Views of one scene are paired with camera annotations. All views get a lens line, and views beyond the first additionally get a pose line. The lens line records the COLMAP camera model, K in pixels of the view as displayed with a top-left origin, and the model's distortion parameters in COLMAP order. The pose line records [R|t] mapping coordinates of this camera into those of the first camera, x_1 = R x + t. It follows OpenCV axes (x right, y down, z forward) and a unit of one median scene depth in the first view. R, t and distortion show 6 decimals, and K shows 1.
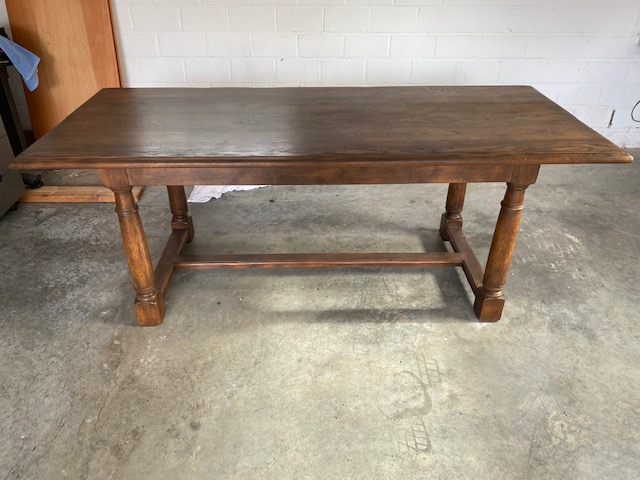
lens RADIAL K [[500.9, 0, 316.1], [0, 500.9, 238.7], [0, 0, 1]] dist [0.025020, -0.032681]
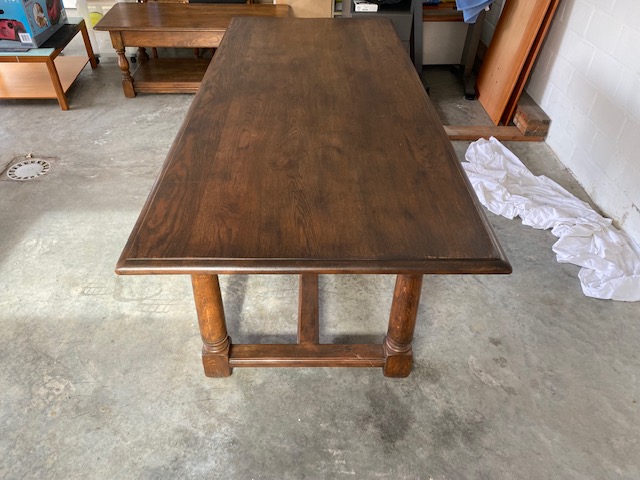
lens RADIAL K [[500.9, 0, 319.3], [0, 500.9, 240.3], [0, 0, 1]] dist [0.025020, -0.032681]
pose [[-0.020585, 0.612786, -0.789981, 1.002160], [-0.541737, 0.657263, 0.523953, -0.600796], [0.840296, 0.438747, 0.318439, 0.894378]]
